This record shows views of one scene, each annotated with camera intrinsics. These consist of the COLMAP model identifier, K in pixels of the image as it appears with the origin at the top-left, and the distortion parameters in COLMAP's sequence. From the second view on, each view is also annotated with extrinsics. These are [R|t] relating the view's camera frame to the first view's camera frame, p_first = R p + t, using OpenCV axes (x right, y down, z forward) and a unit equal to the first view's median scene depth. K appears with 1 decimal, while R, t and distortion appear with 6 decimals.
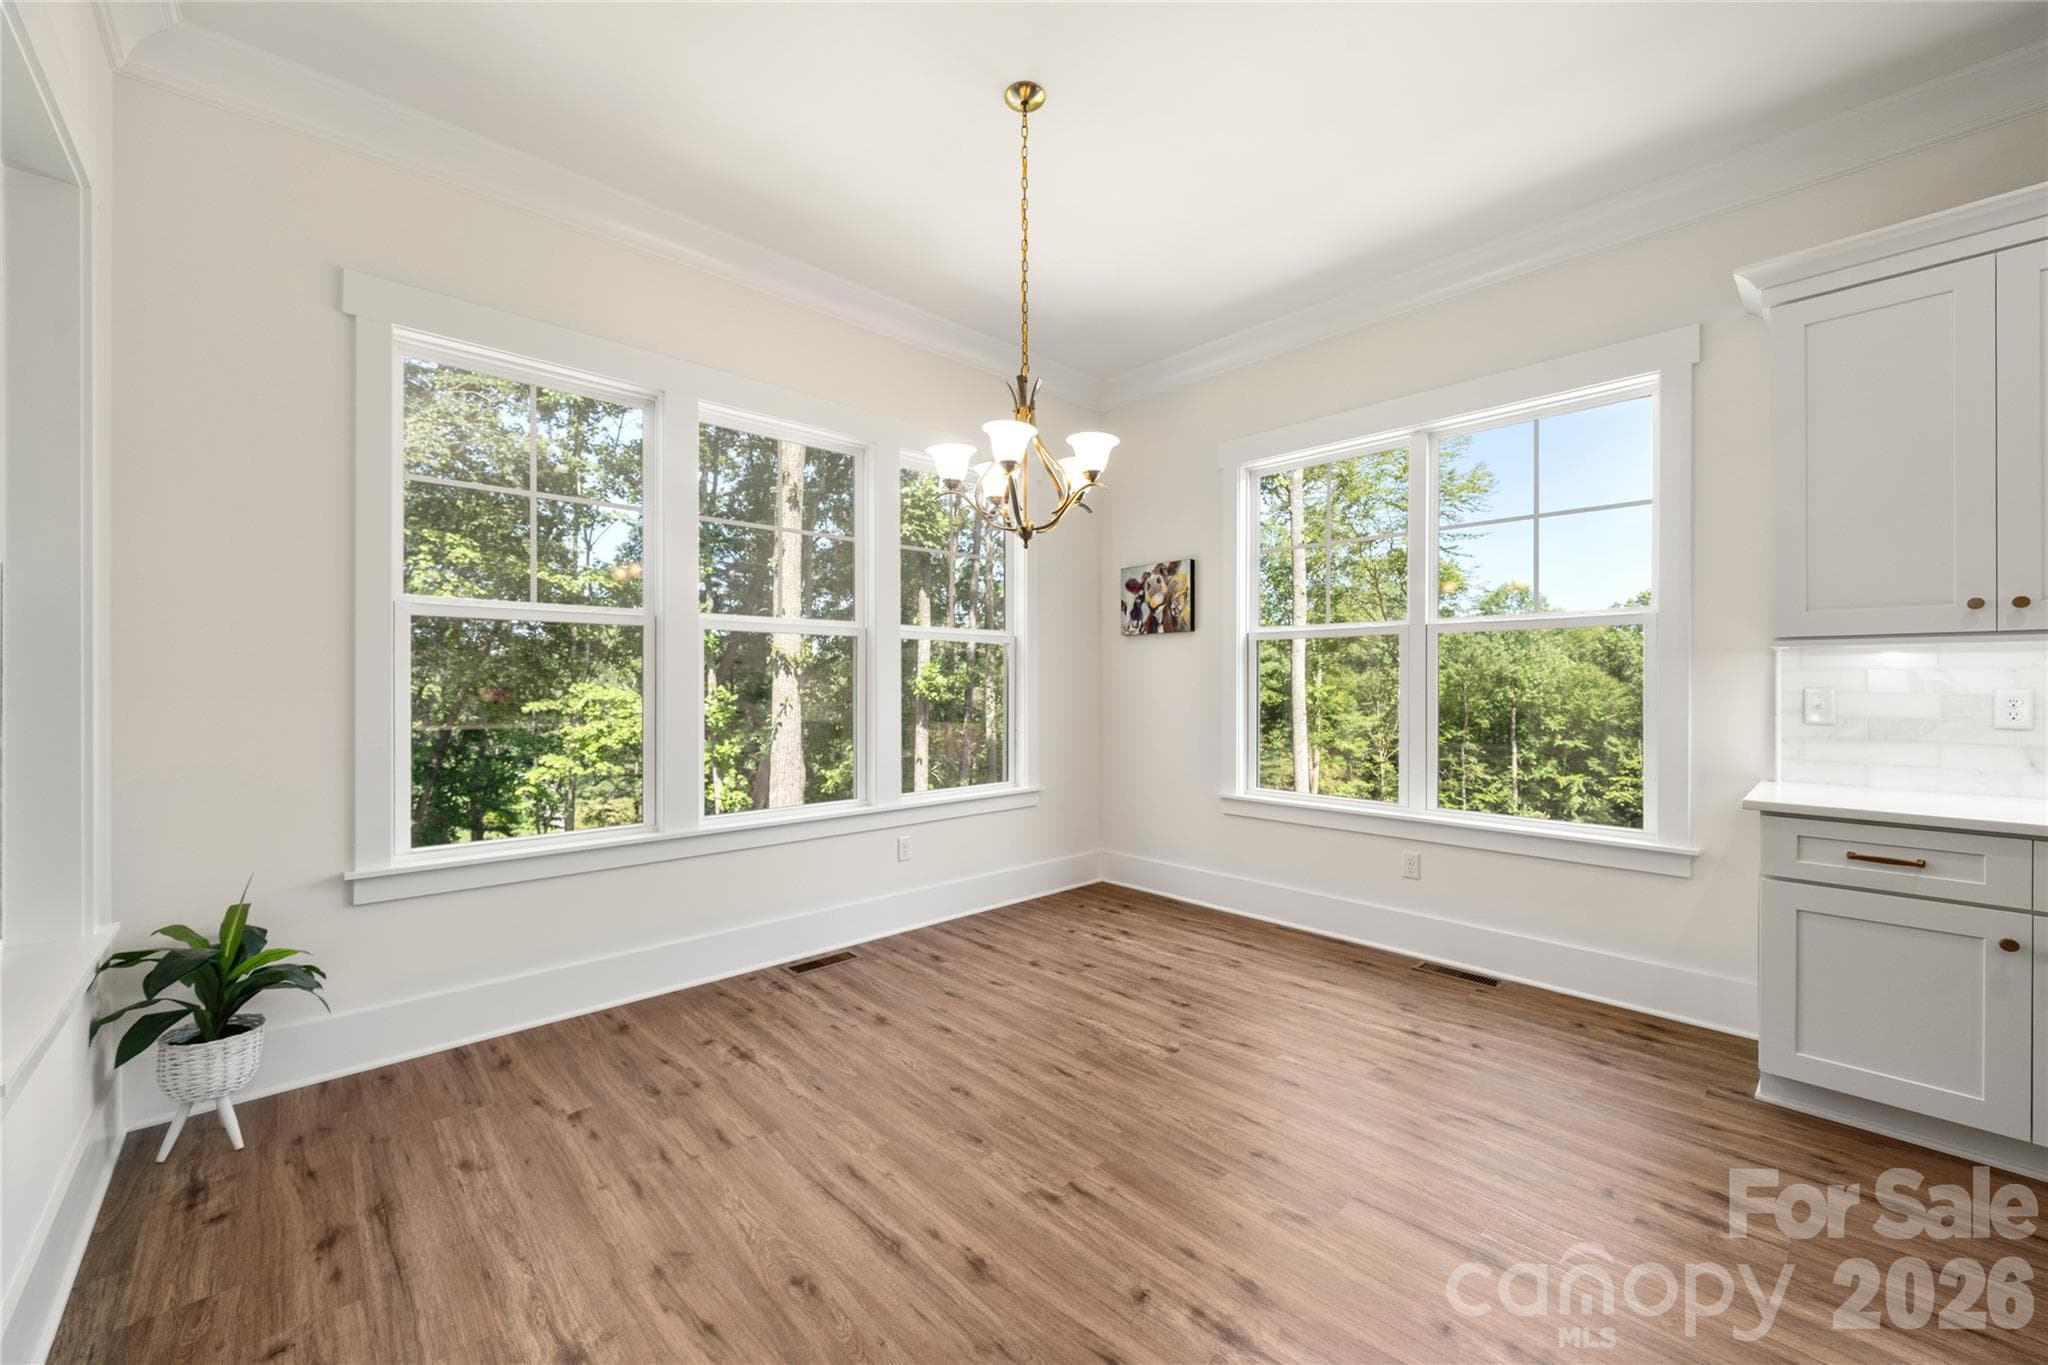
lens RADIAL K [[804.2, 0, 1022.5], [0, 804.2, 686.3], [0, 0, 1]] dist [-0.002255, 0.000497]
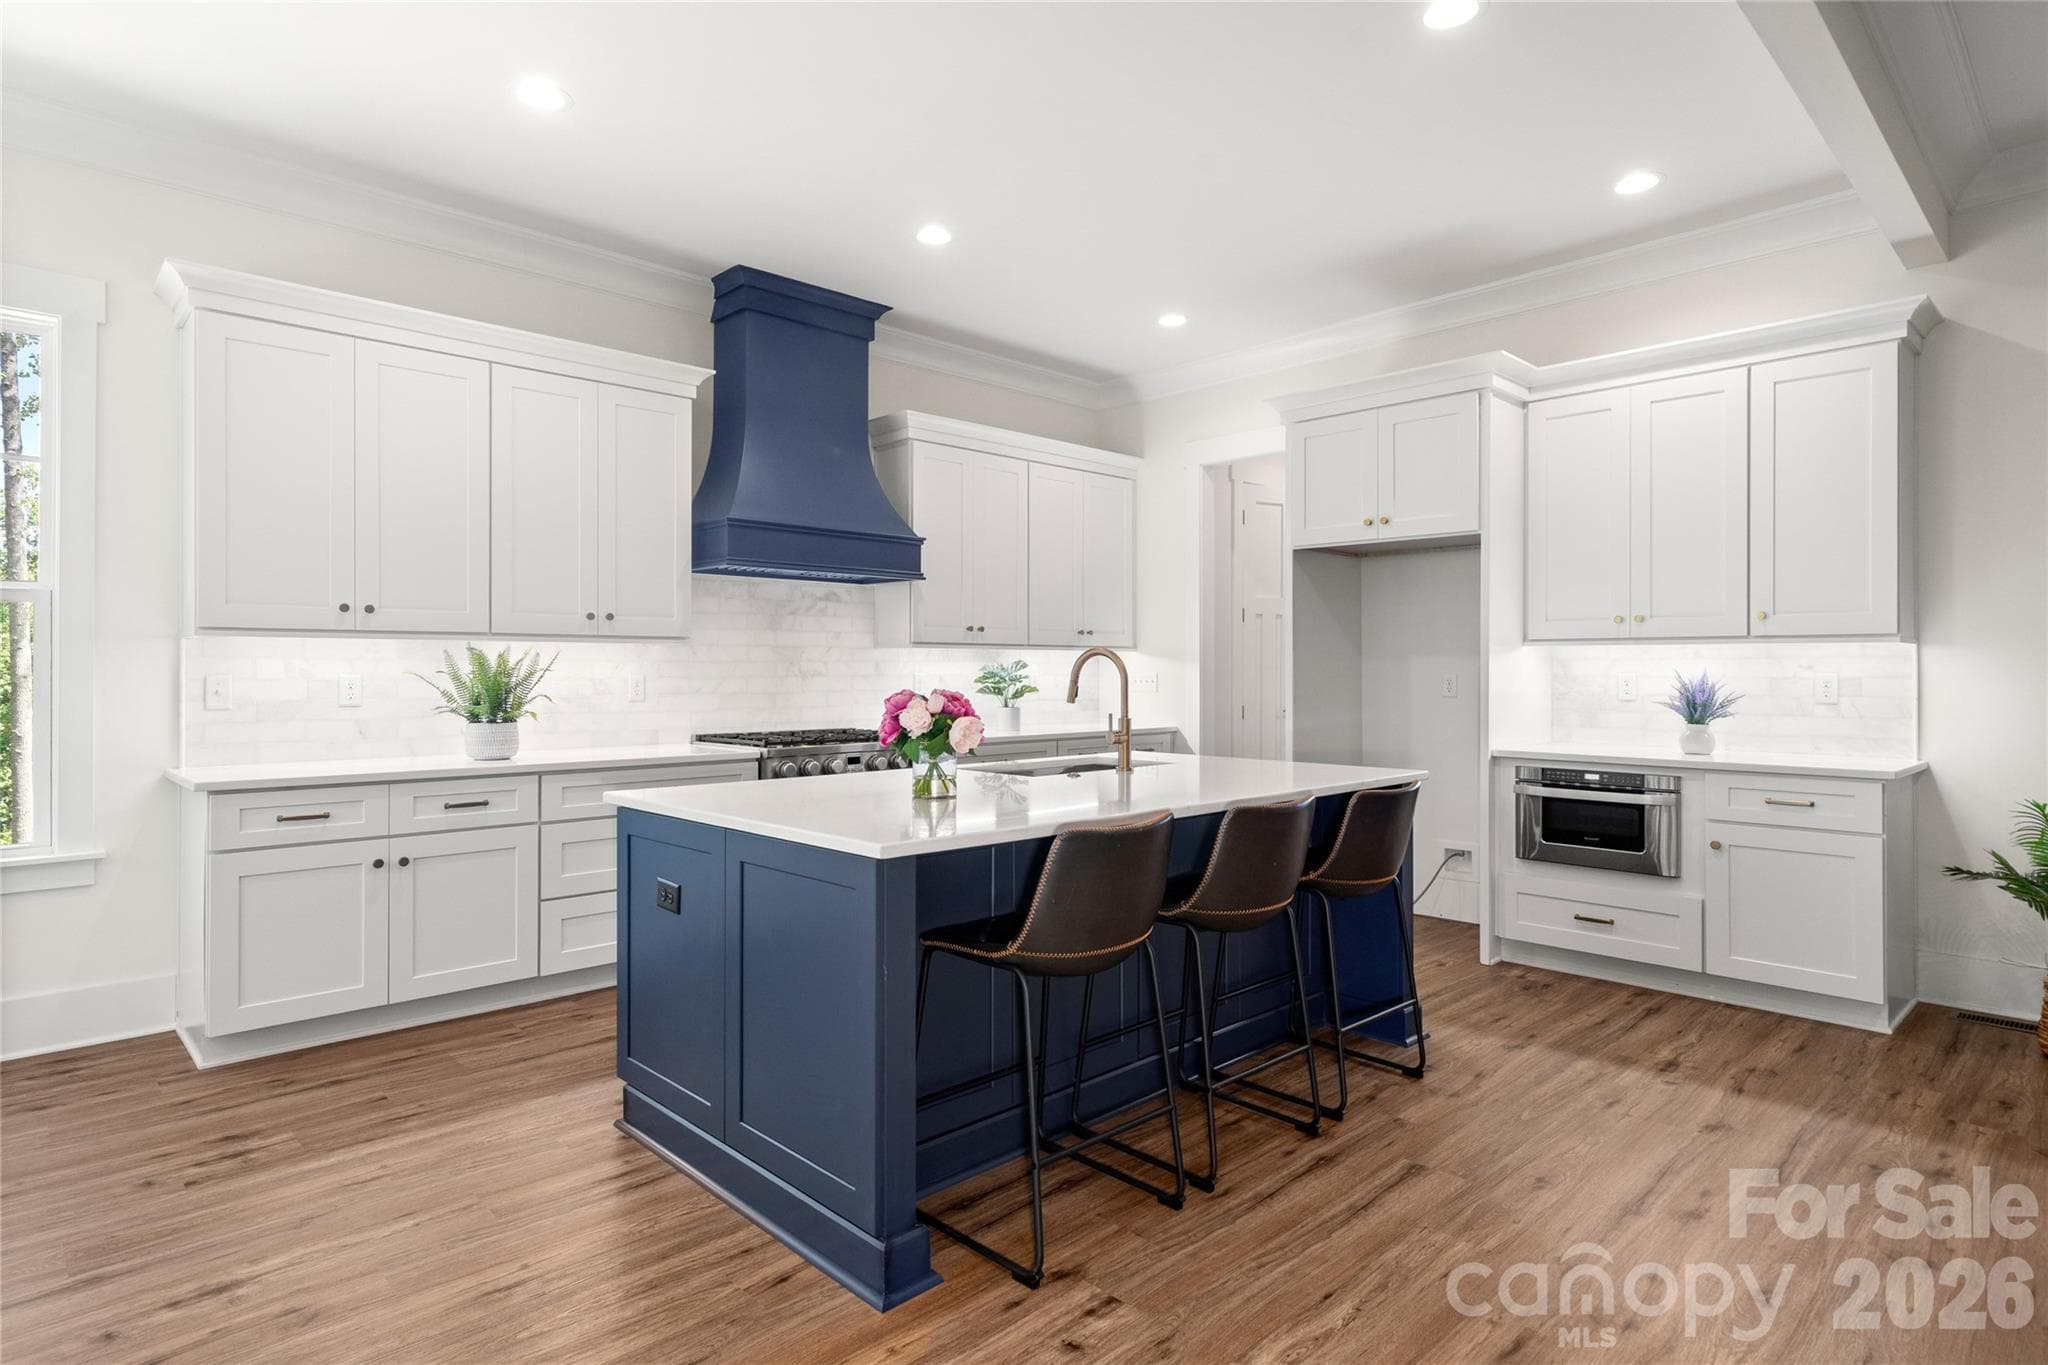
lens RADIAL K [[1091.8, 0, 1024.5], [0, 1091.8, 667.1], [0, 0, 1]] dist [0.004965, 0.000146]
pose [[-0.005511, 0.003004, 0.999980, -0.267372], [0.004862, 0.999984, -0.002977, 0.000811], [-0.999973, 0.004846, -0.005526, -0.033481]]
